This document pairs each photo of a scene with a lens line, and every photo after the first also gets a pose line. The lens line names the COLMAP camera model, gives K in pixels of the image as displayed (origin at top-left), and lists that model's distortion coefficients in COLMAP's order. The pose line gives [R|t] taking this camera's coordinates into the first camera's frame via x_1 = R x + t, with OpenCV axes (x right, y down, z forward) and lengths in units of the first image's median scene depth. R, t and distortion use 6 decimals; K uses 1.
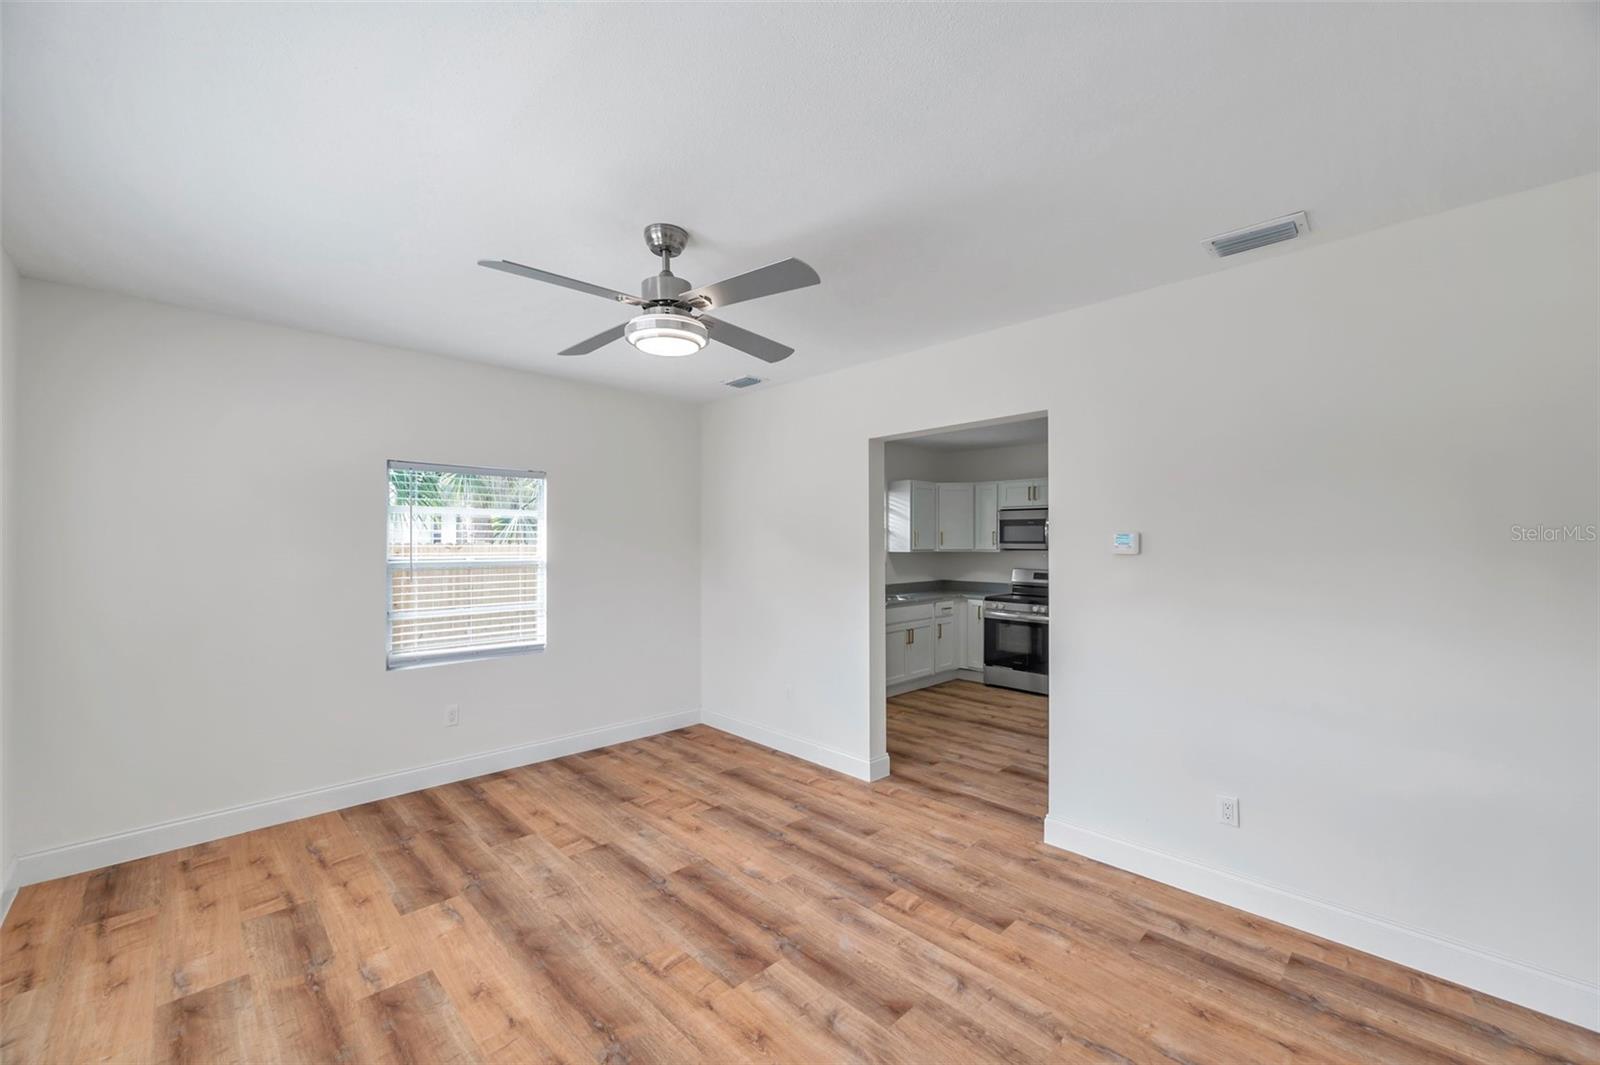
lens RADIAL K [[631.9, 0, 803.9], [0, 631.9, 539.5], [0, 0, 1]] dist [0.000068, 0.000174]
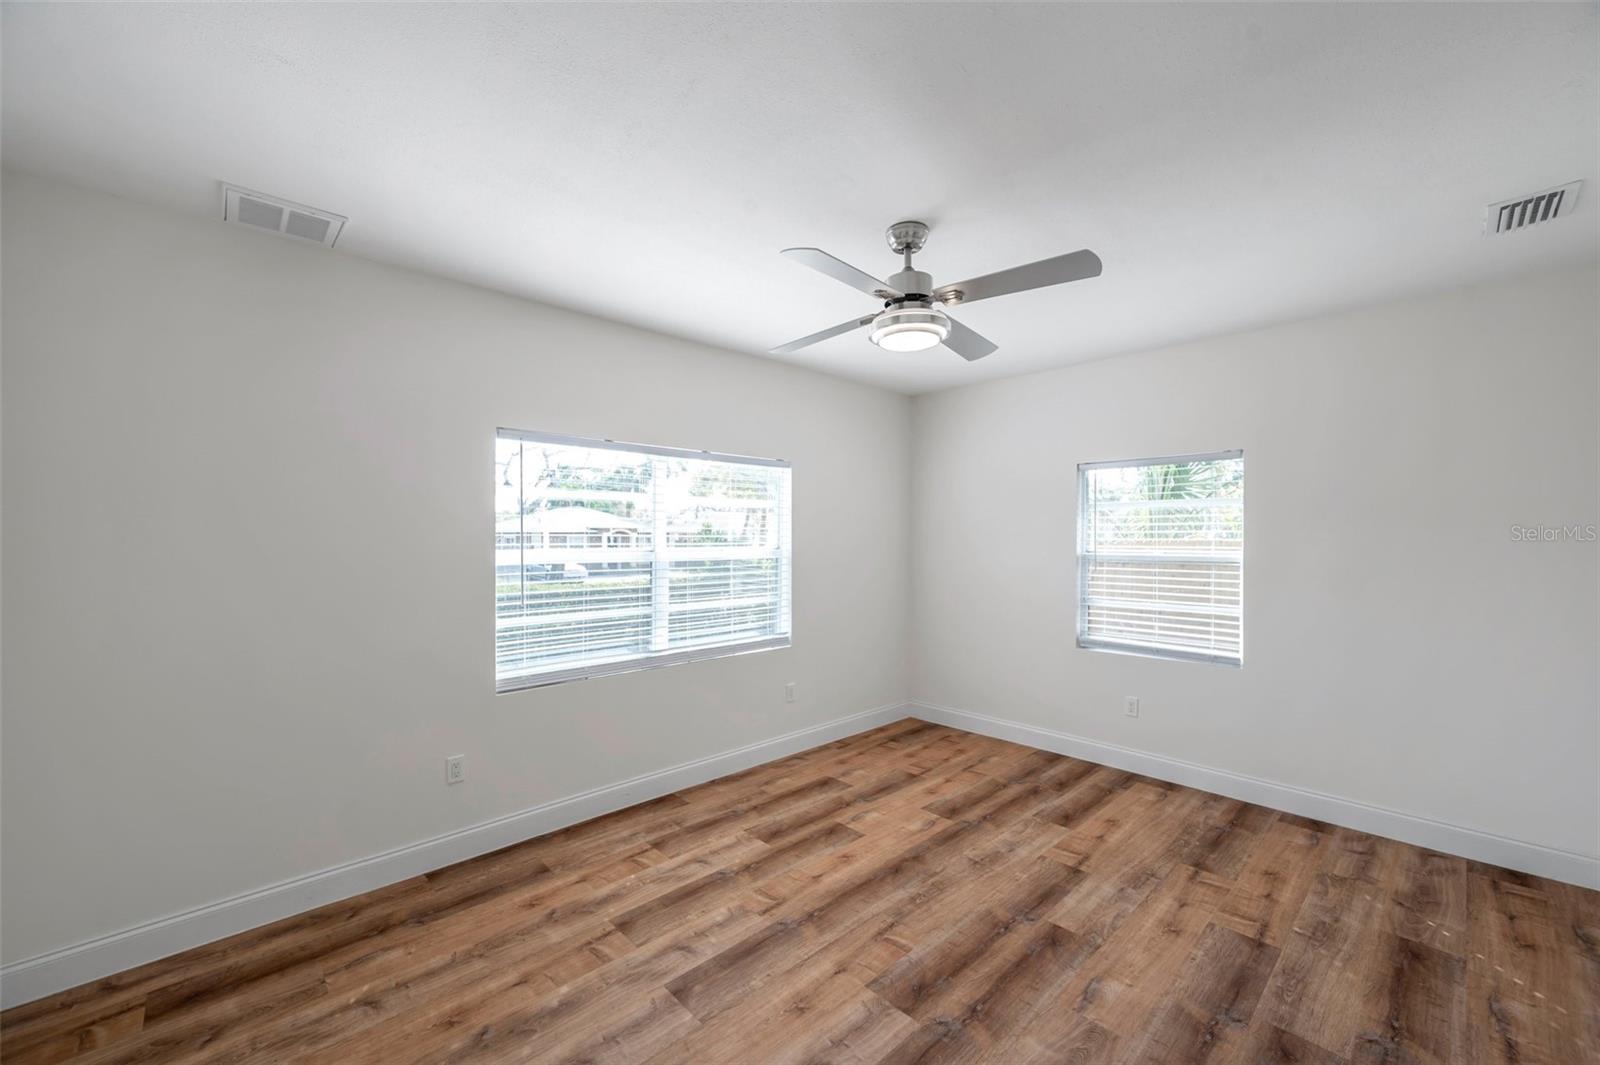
lens RADIAL K [[631.9, 0, 803.9], [0, 631.9, 539.5], [0, 0, 1]] dist [0.000068, 0.000174]
pose [[-0.014348, 0.003198, -0.999892, 0.578798], [0.005354, 0.999981, 0.003122, 0.005816], [0.999883, -0.005309, -0.014365, 0.609997]]
